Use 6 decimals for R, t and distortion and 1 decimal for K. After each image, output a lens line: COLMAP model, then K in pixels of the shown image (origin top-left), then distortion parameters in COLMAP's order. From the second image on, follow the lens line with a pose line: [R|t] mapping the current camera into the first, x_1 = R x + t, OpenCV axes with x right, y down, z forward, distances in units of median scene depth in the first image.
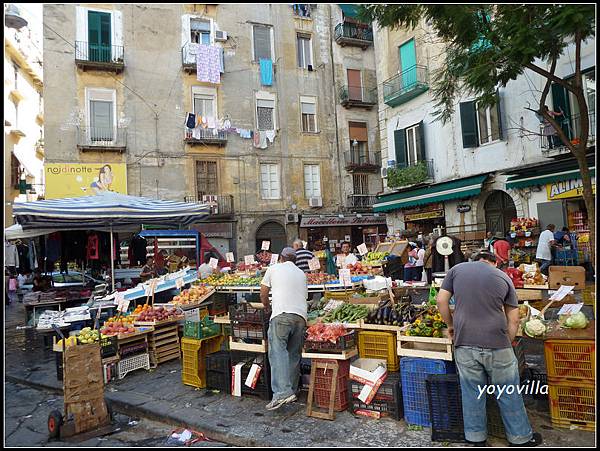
lens RADIAL K [[473.8, 0, 299.5], [0, 473.8, 225.1], [0, 0, 1]] dist [-0.009149, -0.000561]
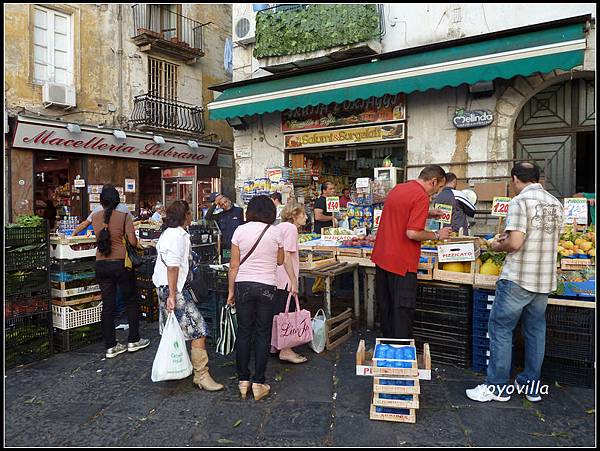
lens RADIAL K [[473.8, 0, 299.0], [0, 473.8, 225.2], [0, 0, 1]] dist [-0.009149, -0.000561]
pose [[0.886605, 0.043879, 0.460442, 0.034771], [-0.079203, 0.995189, 0.057672, 0.027643], [-0.455696, -0.087601, 0.885814, 0.502086]]
